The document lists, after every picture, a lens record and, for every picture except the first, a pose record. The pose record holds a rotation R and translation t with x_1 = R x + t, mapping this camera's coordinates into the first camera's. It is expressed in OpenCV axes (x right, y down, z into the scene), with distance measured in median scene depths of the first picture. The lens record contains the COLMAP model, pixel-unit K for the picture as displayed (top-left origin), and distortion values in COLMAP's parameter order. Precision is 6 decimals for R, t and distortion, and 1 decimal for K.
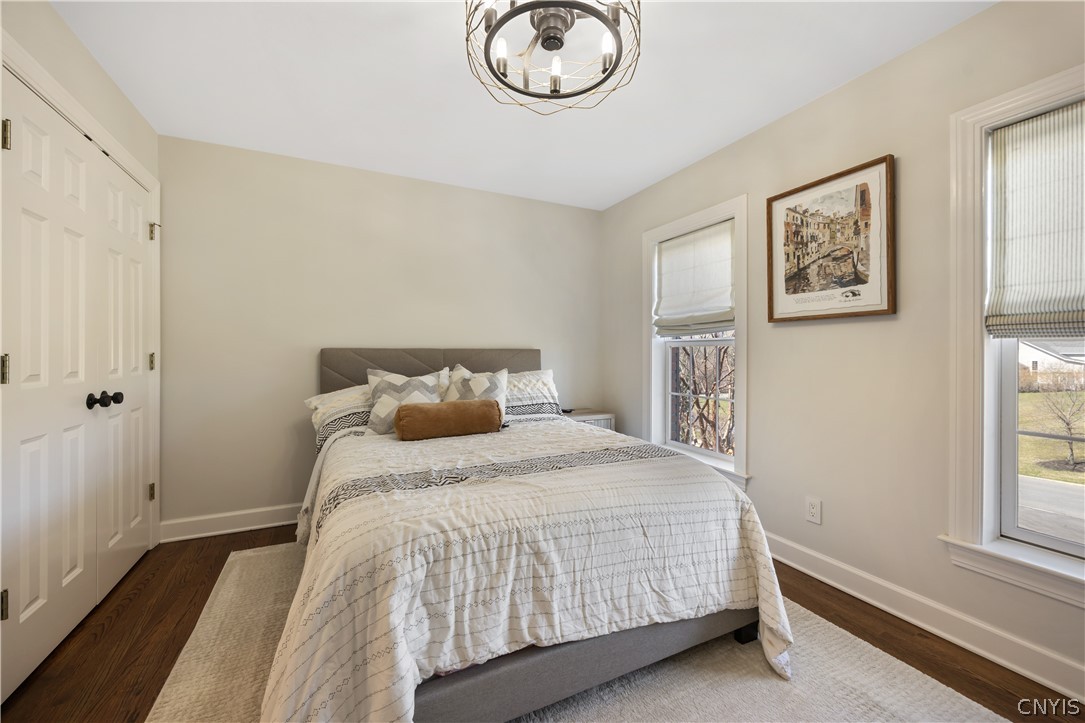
lens RADIAL K [[435.2, 0, 544.8], [0, 435.2, 354.6], [0, 0, 1]] dist [-0.000215, -0.000016]
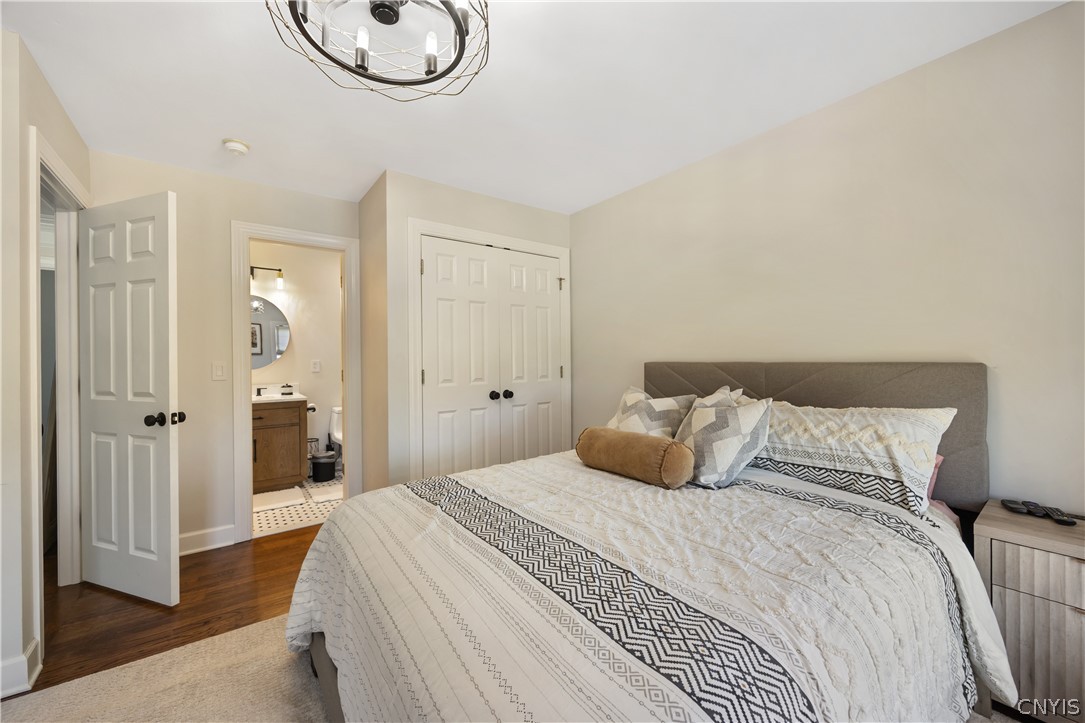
lens RADIAL K [[418.0, 0, 542.5], [0, 418.0, 361.5], [0, 0, 1]] dist [0.000166, 0.000012]
pose [[0.201027, 0.003168, -0.979581, 0.403396], [0.003700, 0.999985, 0.003993, -0.021099], [0.979579, -0.004427, 0.201012, 0.556868]]
